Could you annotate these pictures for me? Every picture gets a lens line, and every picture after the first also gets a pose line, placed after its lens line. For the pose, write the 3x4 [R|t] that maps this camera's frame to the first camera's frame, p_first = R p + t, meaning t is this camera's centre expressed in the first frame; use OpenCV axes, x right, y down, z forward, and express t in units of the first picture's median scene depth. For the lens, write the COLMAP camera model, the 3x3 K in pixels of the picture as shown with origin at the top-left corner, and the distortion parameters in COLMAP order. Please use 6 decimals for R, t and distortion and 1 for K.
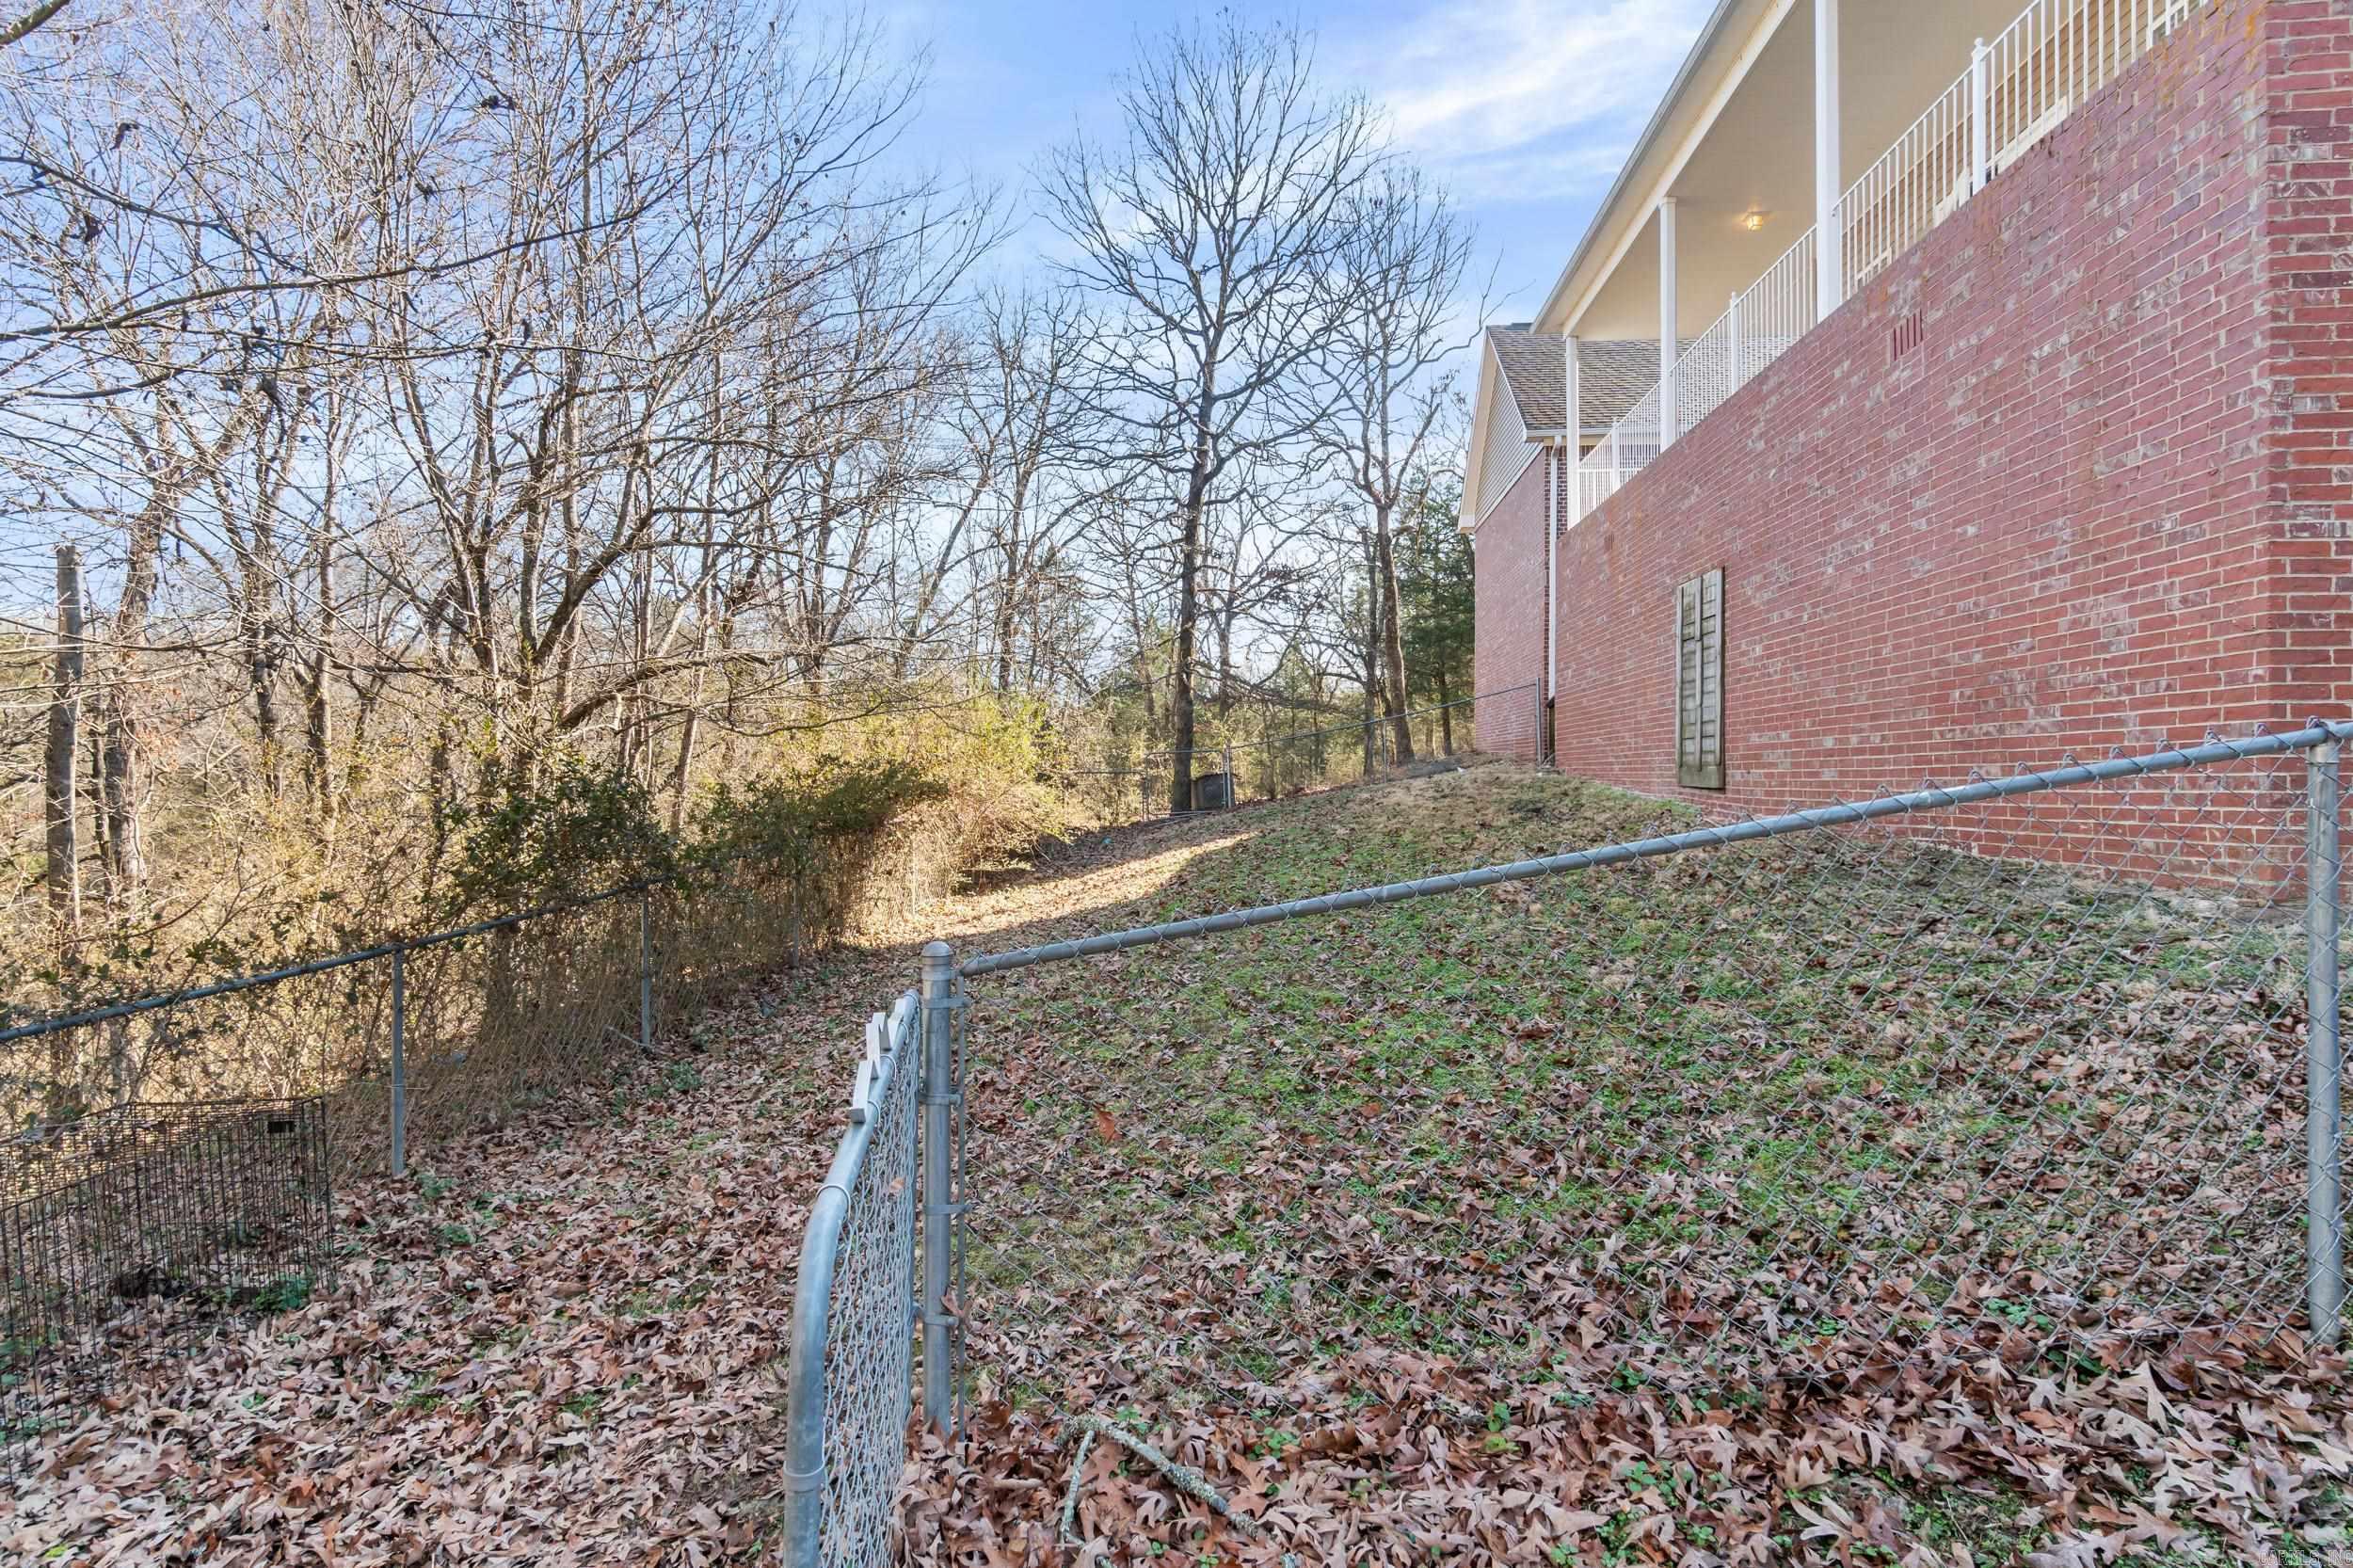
lens RADIAL K [[1194.4, 0, 1160.4], [0, 1194.4, 779.9], [0, 0, 1]] dist [-0.000295, 0.001528]
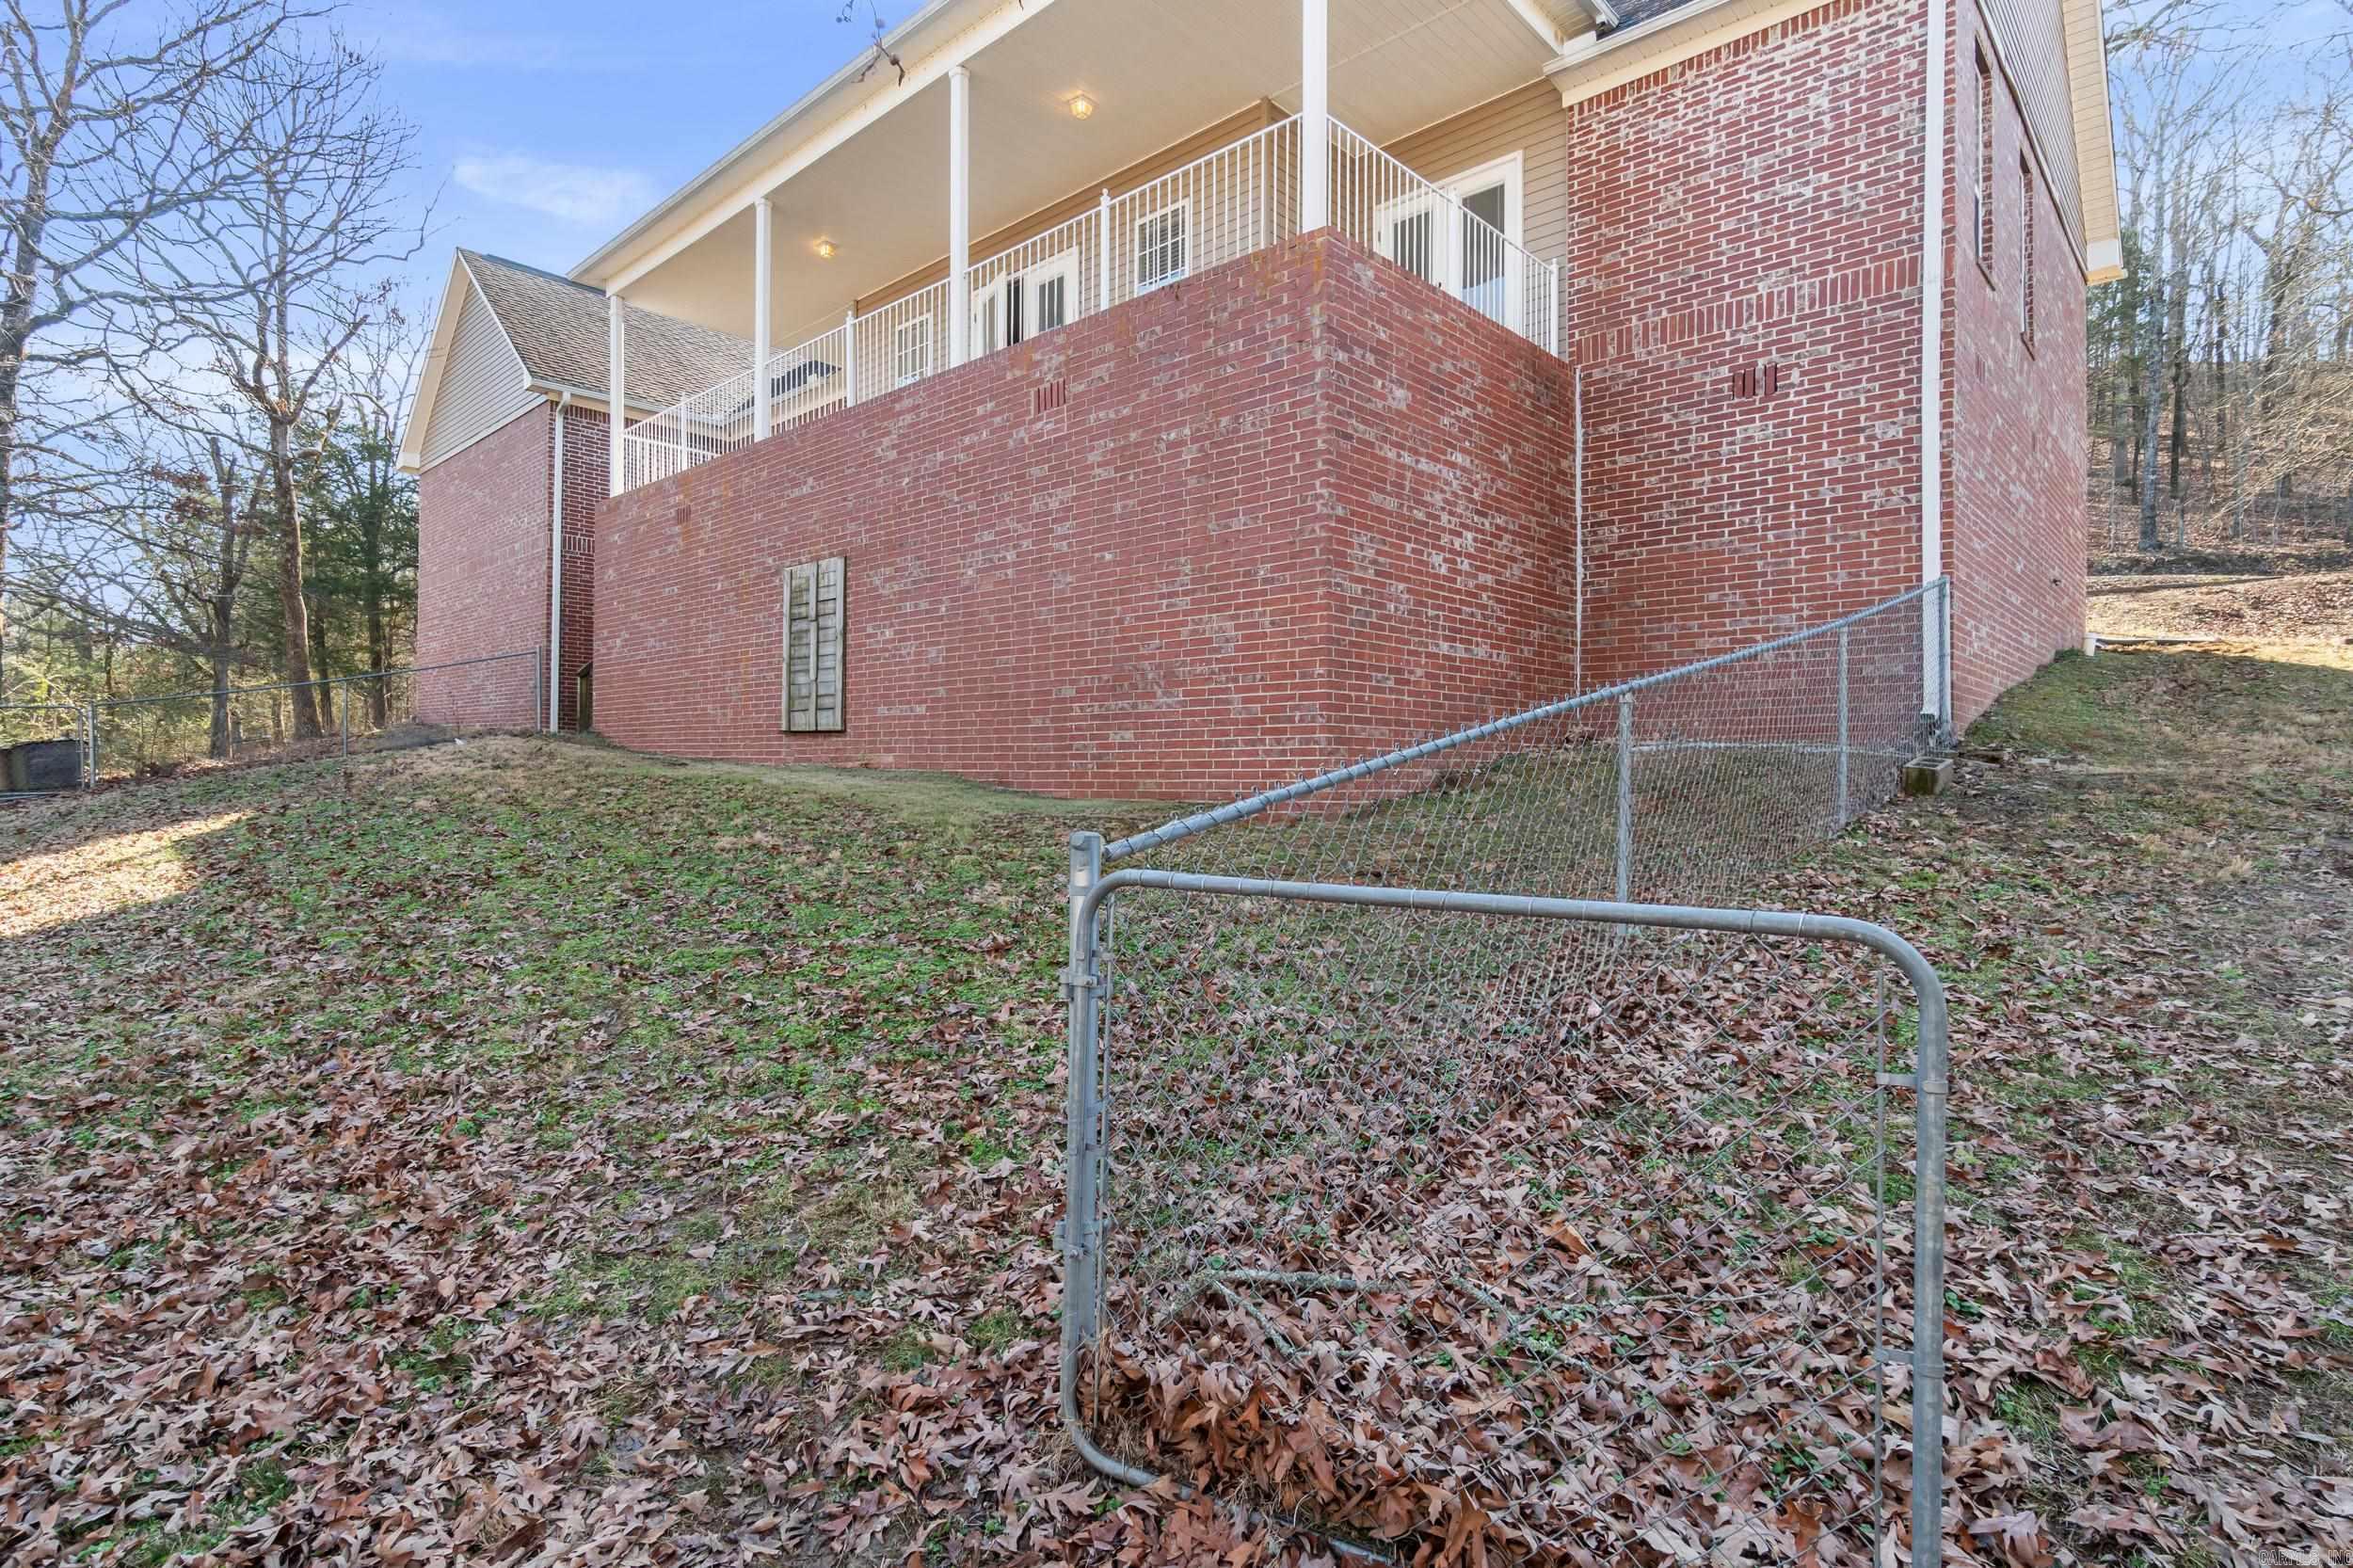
lens RADIAL K [[1165.3, 0, 1176.5], [0, 1165.3, 784.0], [0, 0, 1]] dist [0.000786, -0.006728]
pose [[0.607042, -0.002807, 0.794665, -0.290261], [-0.006418, 0.999944, 0.008435, 0.031857], [-0.794644, -0.010221, 0.606990, 0.134192]]
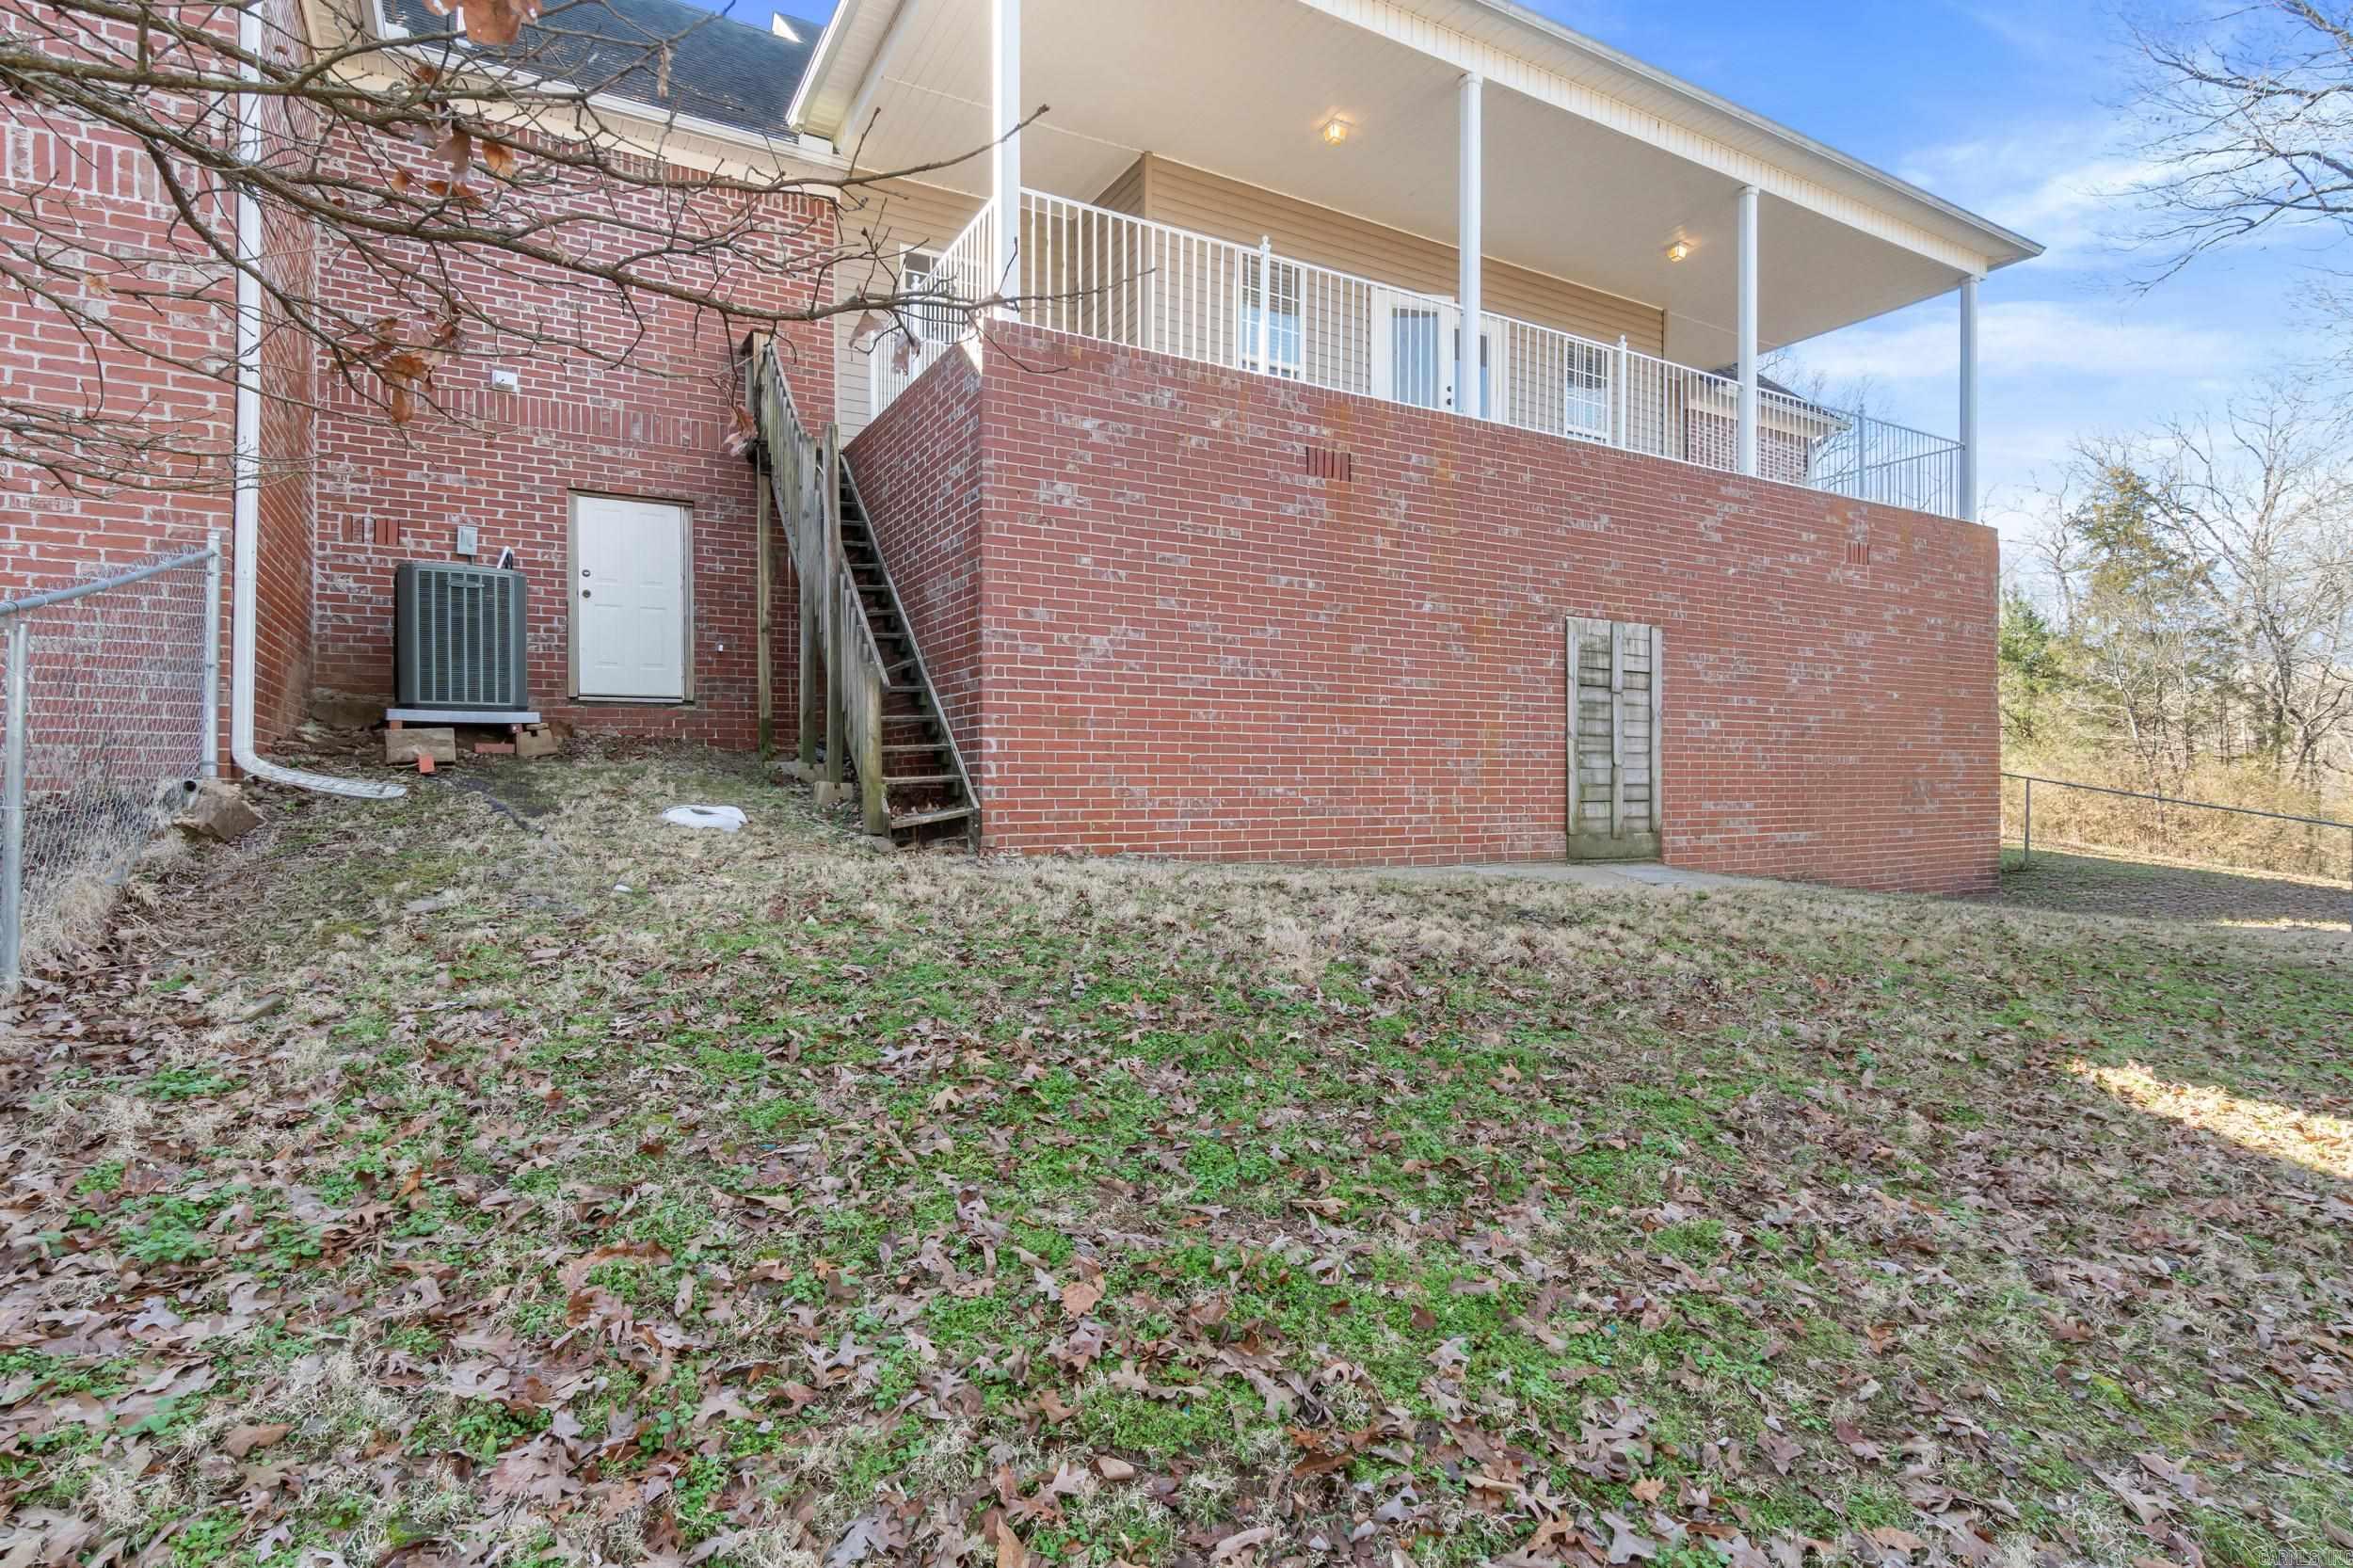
lens RADIAL K [[1165.3, 0, 1176.5], [0, 1165.3, 784.0], [0, 0, 1]] dist [0.000786, -0.006728]
pose [[-0.570670, -0.007131, 0.821148, -0.119588], [-0.004090, 0.999975, 0.005841, -0.077617], [-0.821169, -0.000025, -0.570685, 2.644824]]
